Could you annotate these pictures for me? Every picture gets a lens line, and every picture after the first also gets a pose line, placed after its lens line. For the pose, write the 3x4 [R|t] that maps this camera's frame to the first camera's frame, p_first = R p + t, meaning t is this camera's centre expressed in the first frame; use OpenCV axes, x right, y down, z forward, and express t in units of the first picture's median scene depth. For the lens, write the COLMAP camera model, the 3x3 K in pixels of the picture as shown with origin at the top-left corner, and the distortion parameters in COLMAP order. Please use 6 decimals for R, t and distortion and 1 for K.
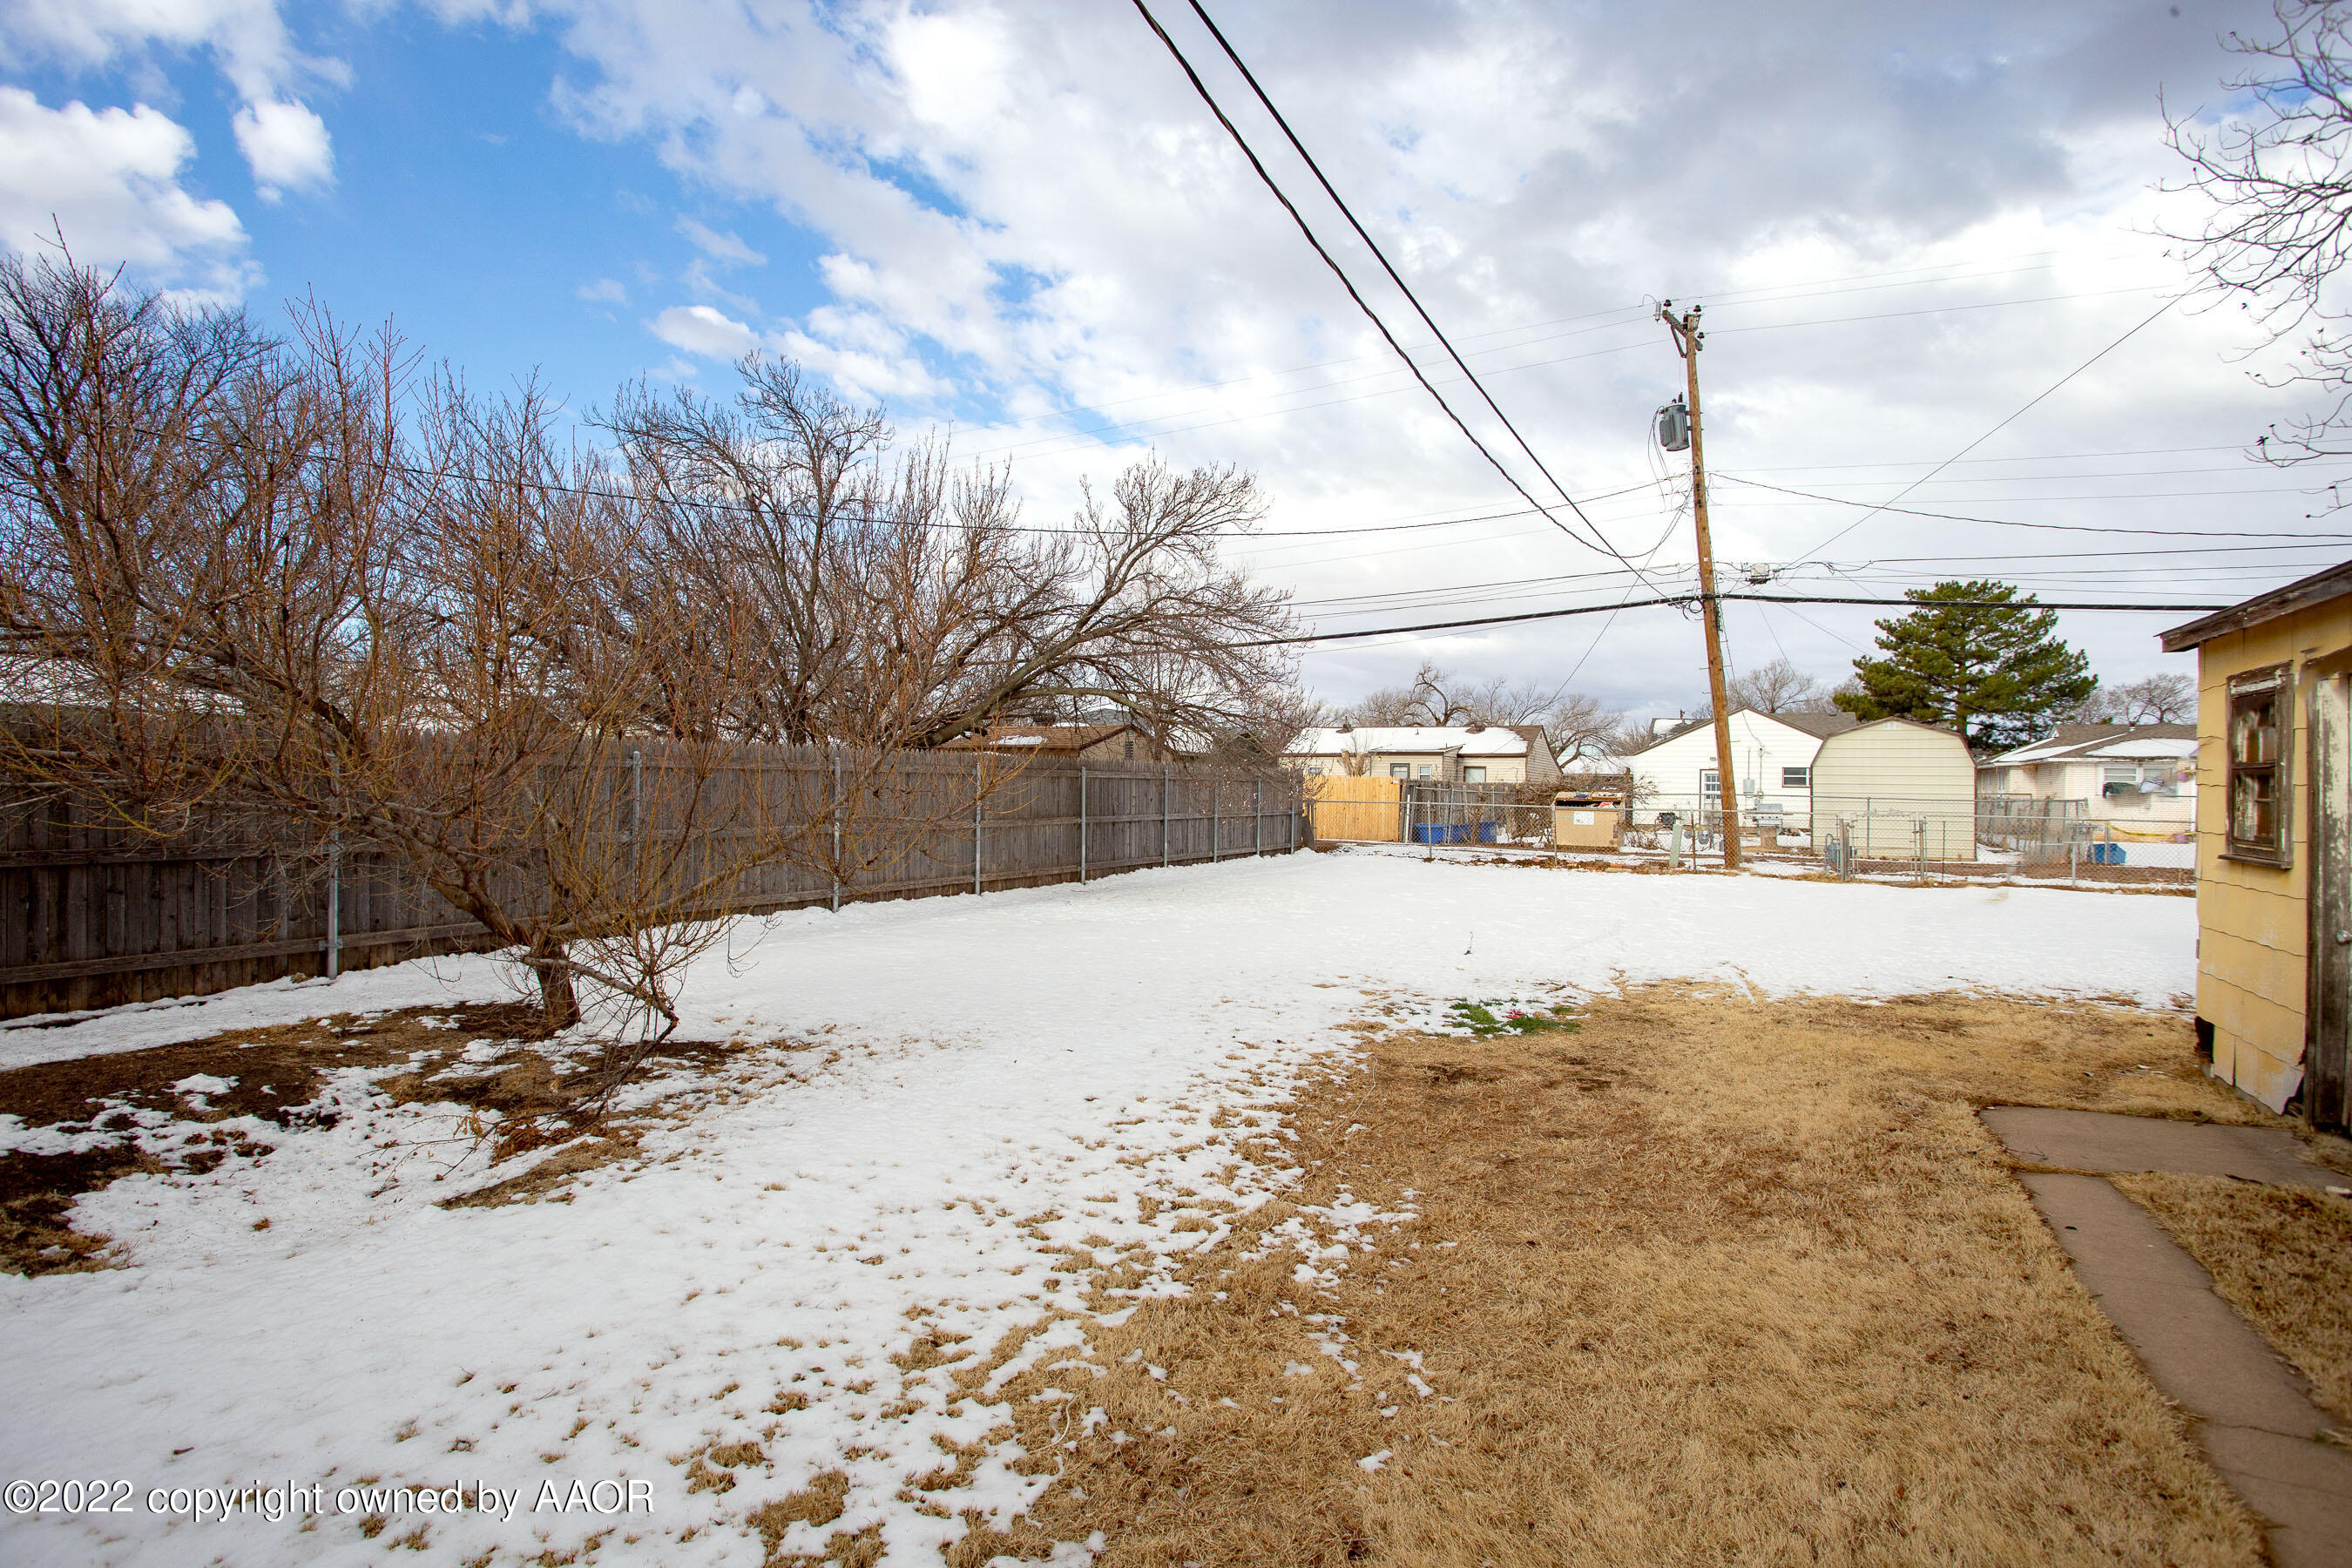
lens RADIAL K [[1197.6, 0, 1176.0], [0, 1197.6, 784.0], [0, 0, 1]] dist [-0.071455, 0.036178]
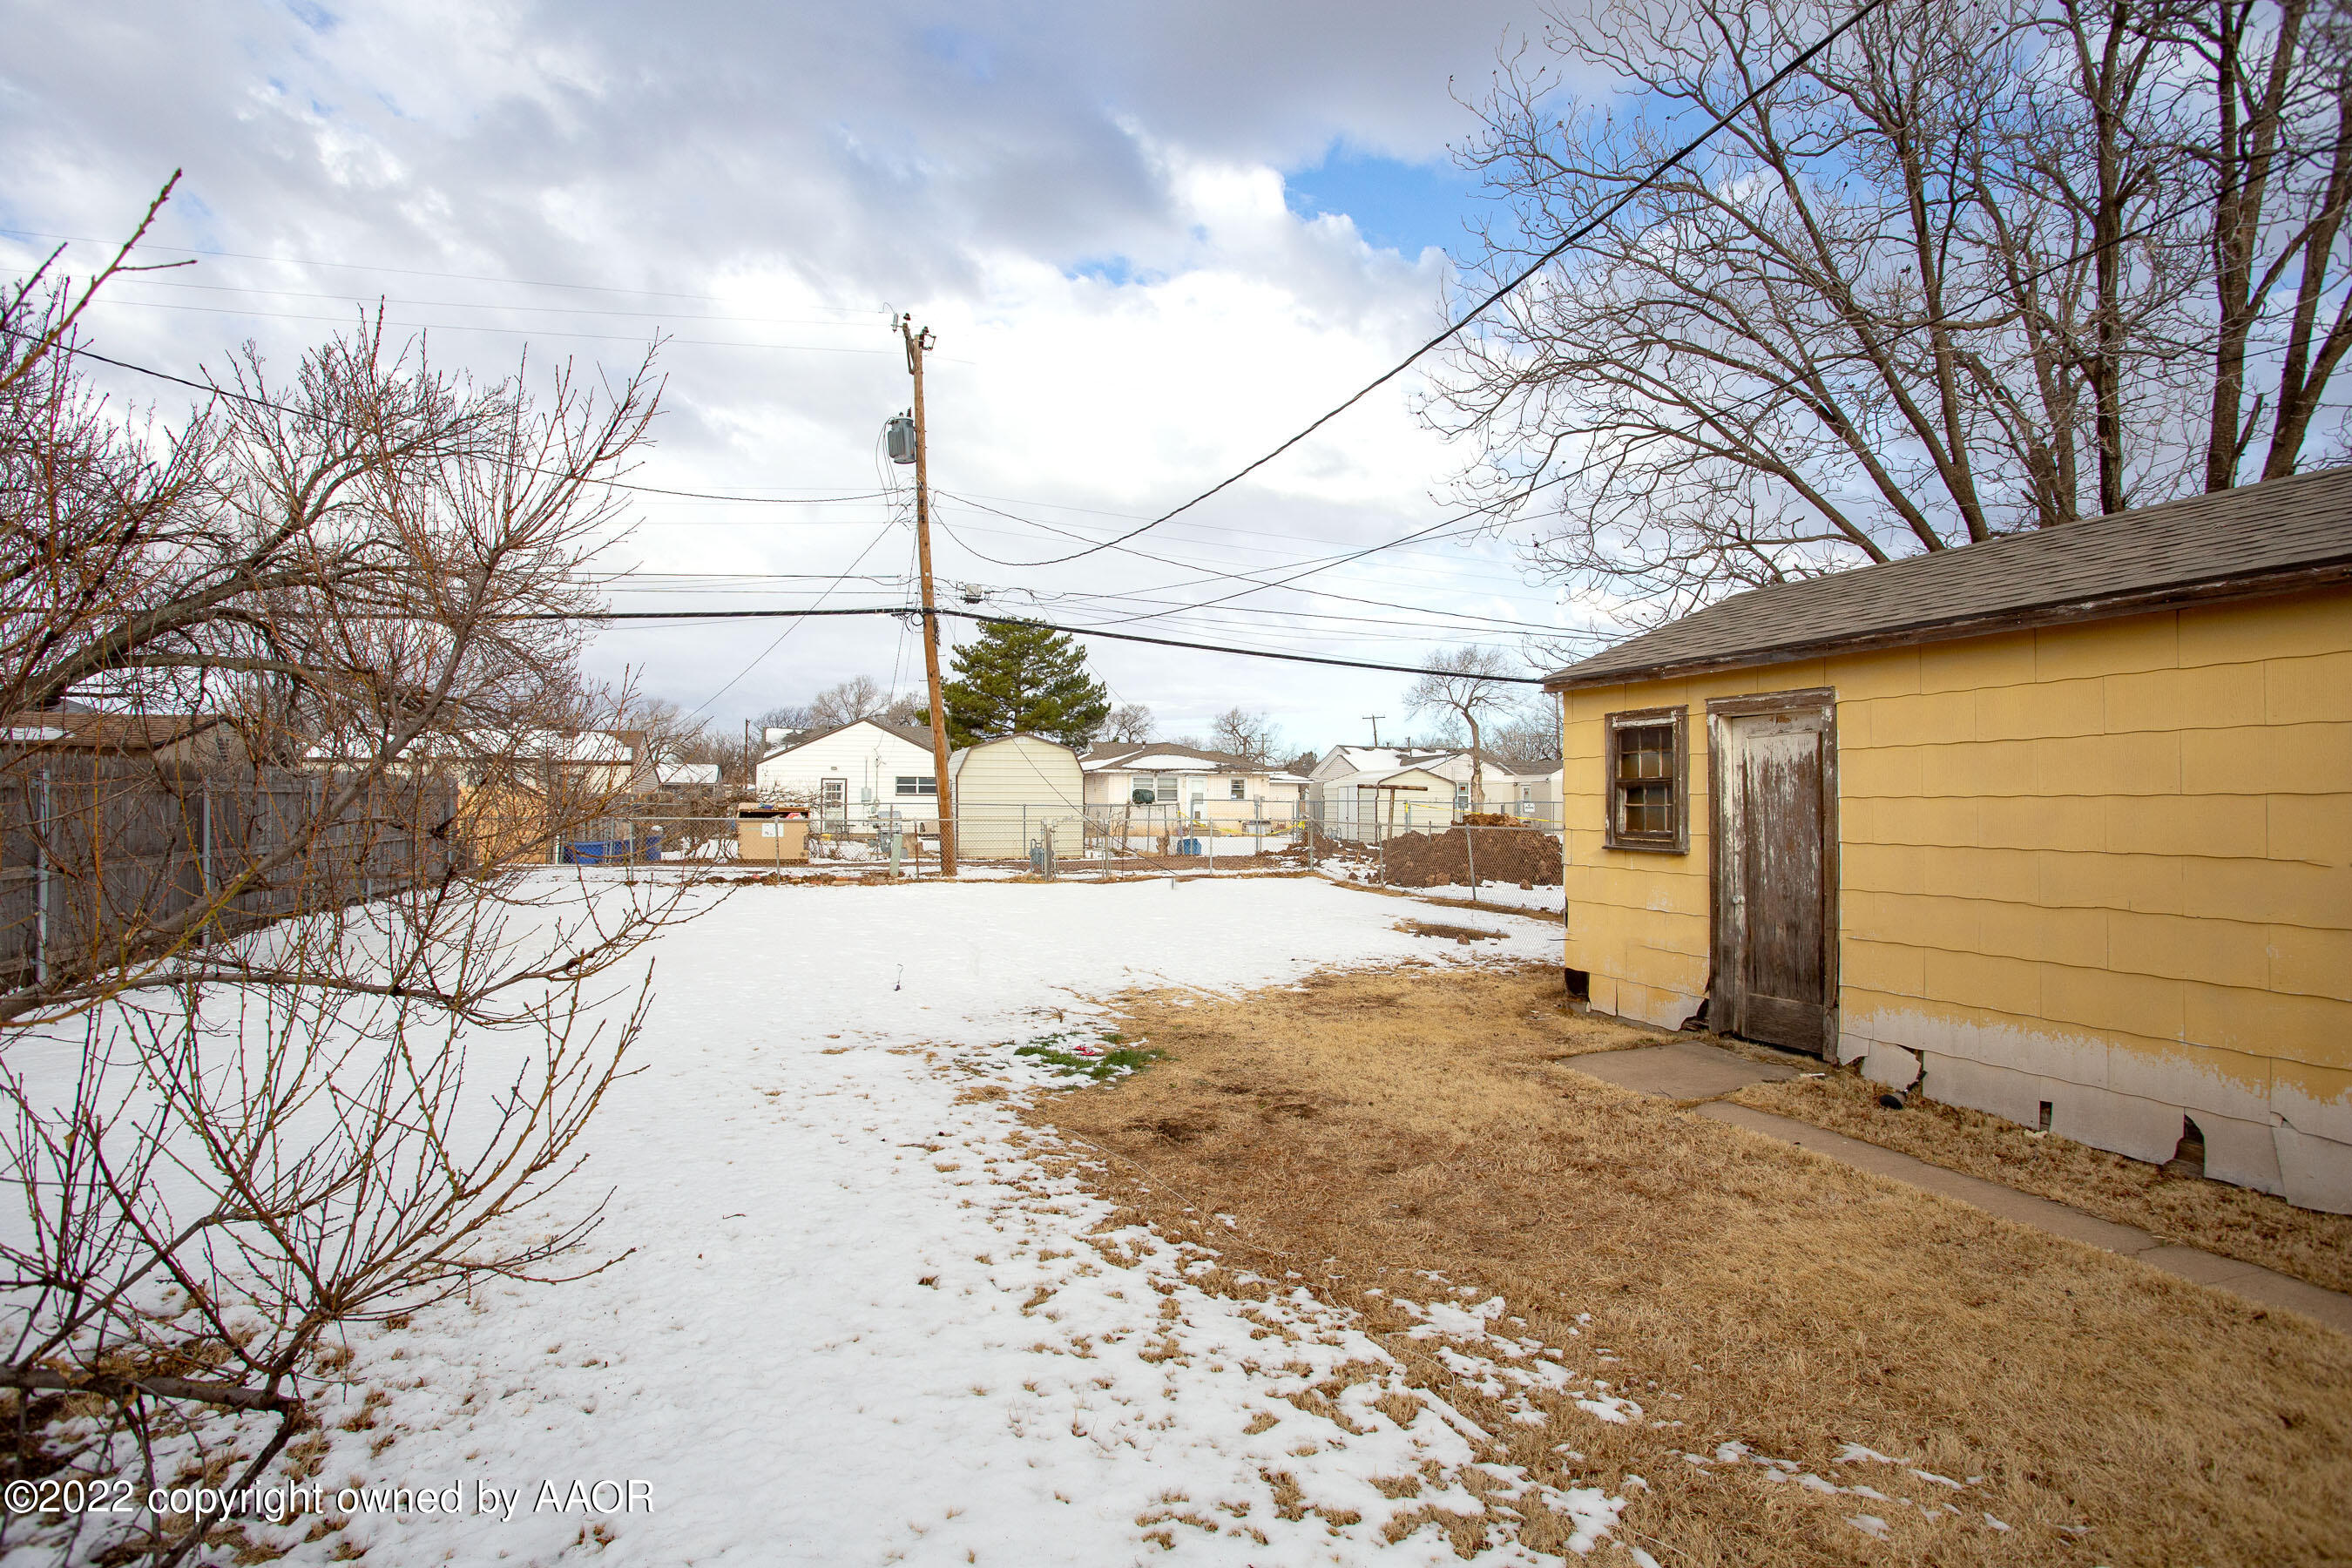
lens RADIAL K [[1182.1, 0, 1172.8], [0, 1182.1, 765.0], [0, 0, 1]] dist [-0.064155, 0.025496]
pose [[0.681597, 0.010054, 0.731659, -0.152346], [0.006461, 0.999784, -0.019758, -0.003111], [-0.731699, 0.018194, 0.681385, 0.151582]]
